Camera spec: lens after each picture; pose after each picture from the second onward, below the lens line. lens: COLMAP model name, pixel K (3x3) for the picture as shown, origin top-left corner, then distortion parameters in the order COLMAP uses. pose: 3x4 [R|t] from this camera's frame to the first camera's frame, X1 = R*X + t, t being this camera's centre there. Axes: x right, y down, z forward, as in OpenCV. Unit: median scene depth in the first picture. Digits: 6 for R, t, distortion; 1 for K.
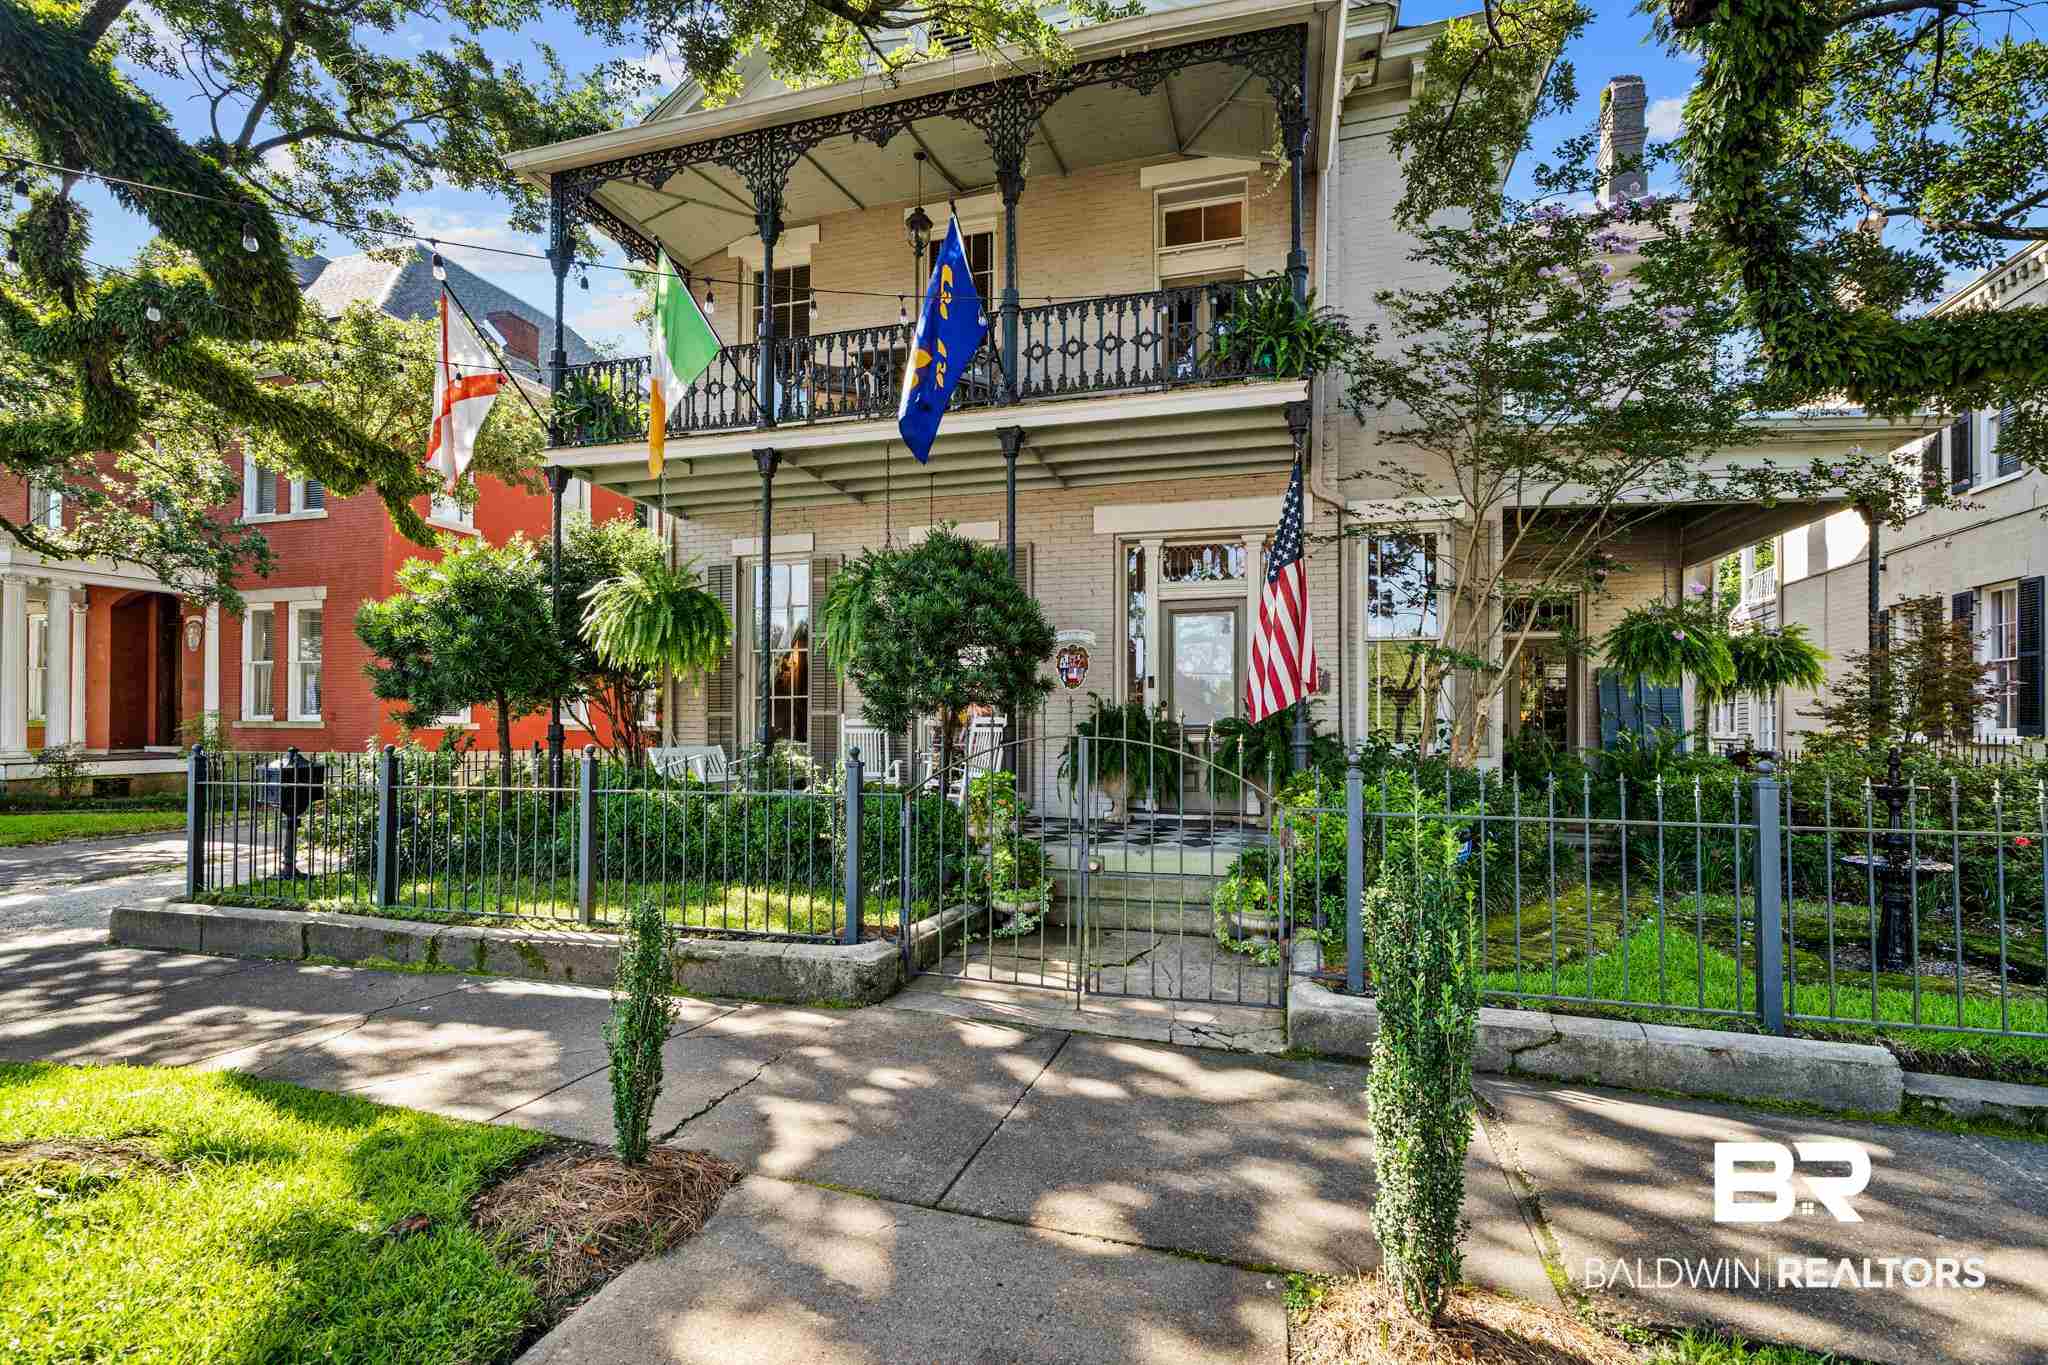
lens RADIAL K [[976.3, 0, 977.5], [0, 976.3, 716.1], [0, 0, 1]] dist [0.005671, -0.001032]
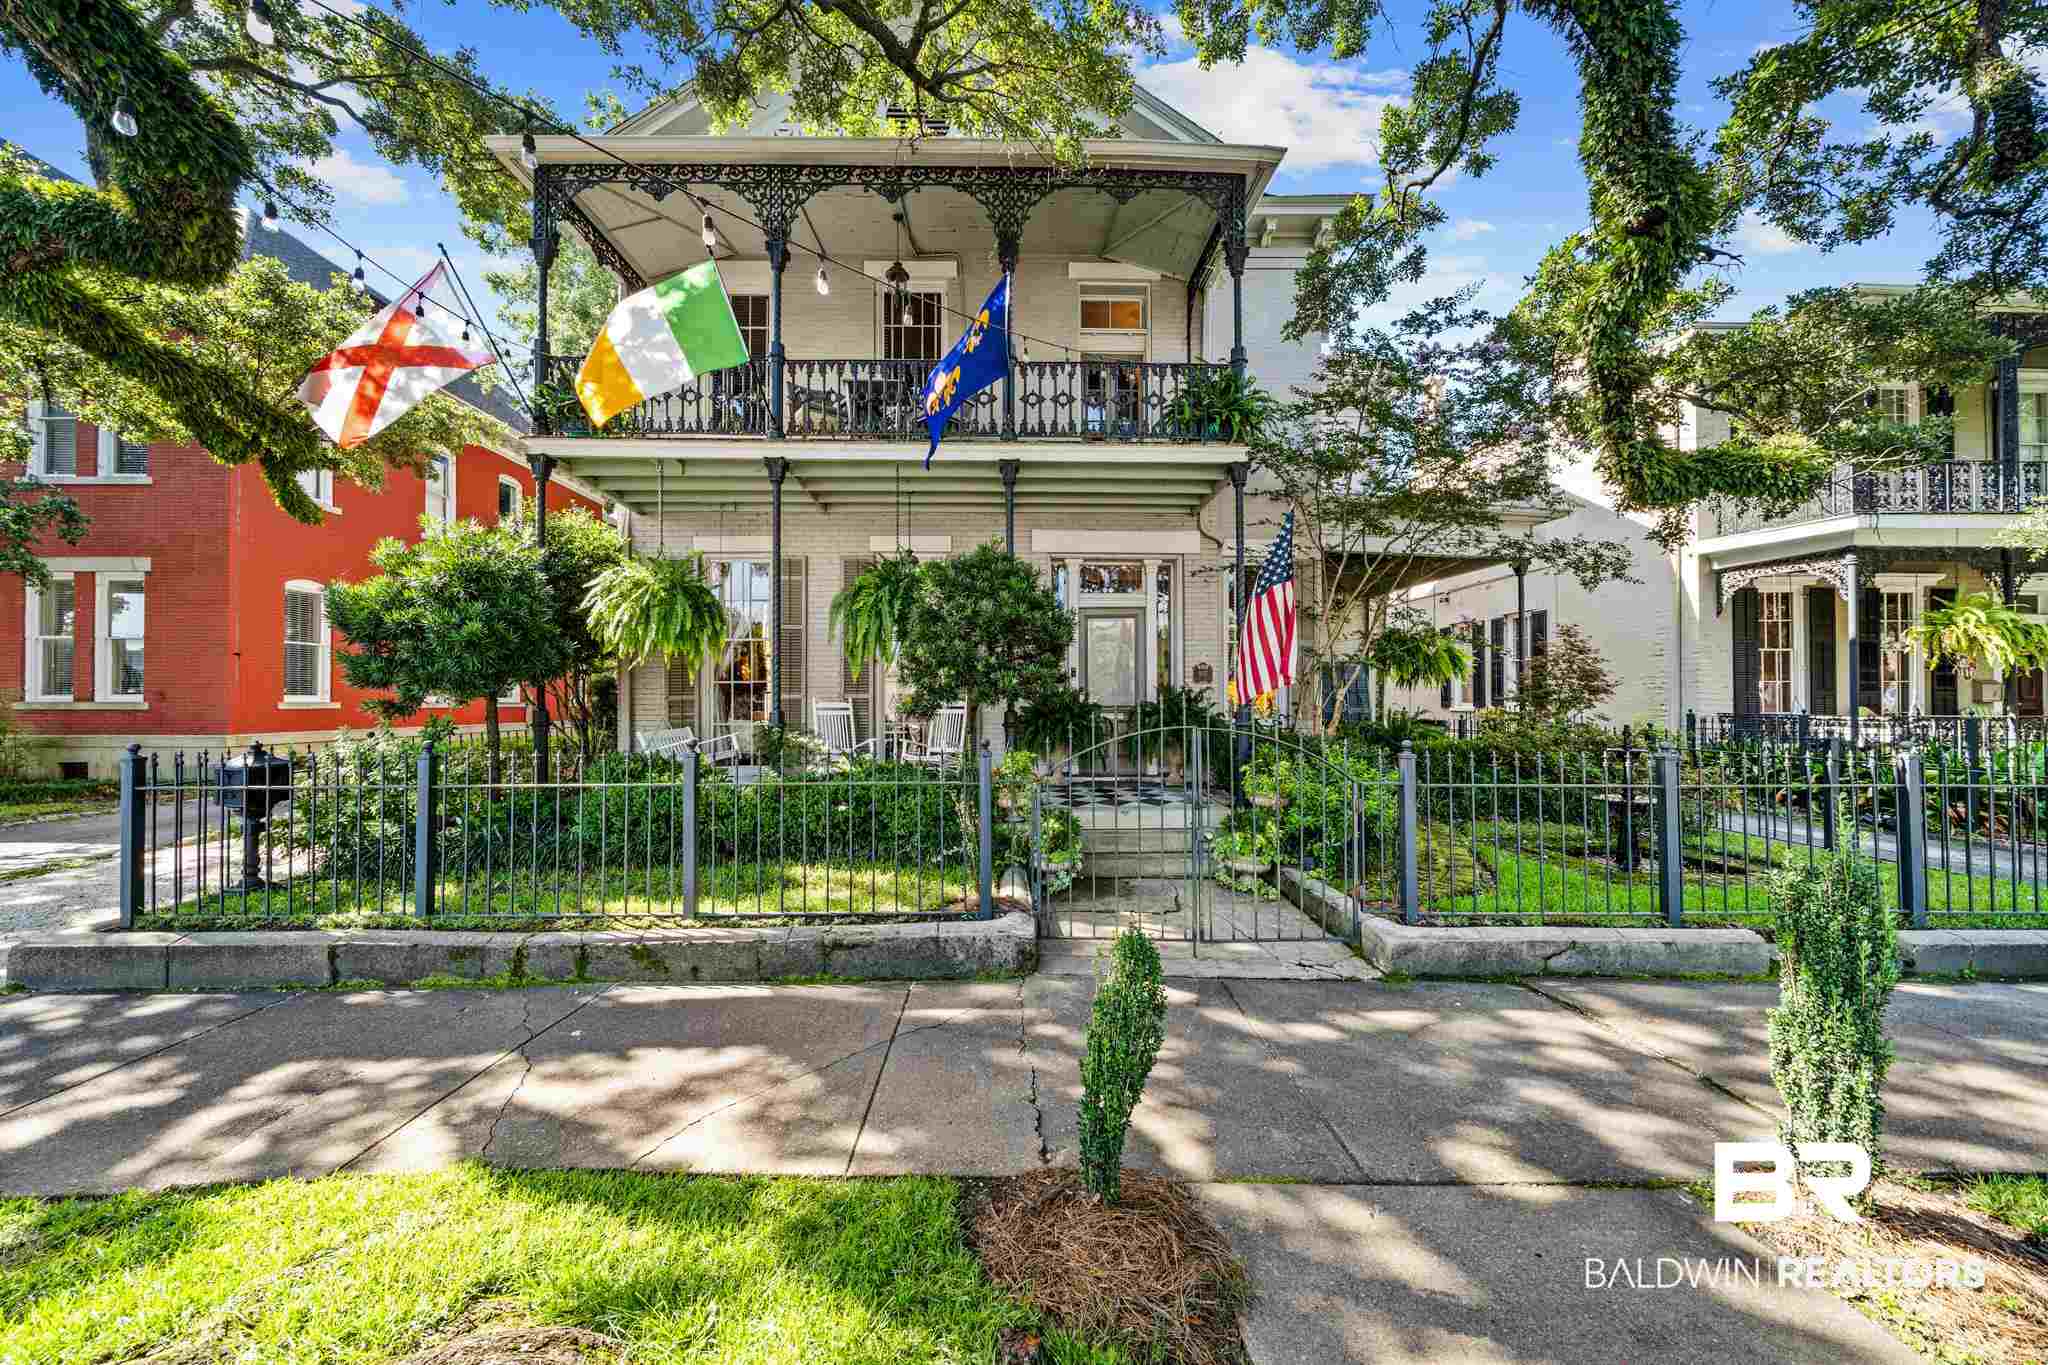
lens RADIAL K [[758.9, 0, 1023.3], [0, 758.9, 692.3], [0, 0, 1]] dist [-0.004581, 0.000185]
pose [[0.947896, -0.001227, 0.318578, -0.249095], [-0.000214, 0.999990, 0.004490, -0.017155], [-0.318580, -0.004324, 0.947886, 0.120063]]
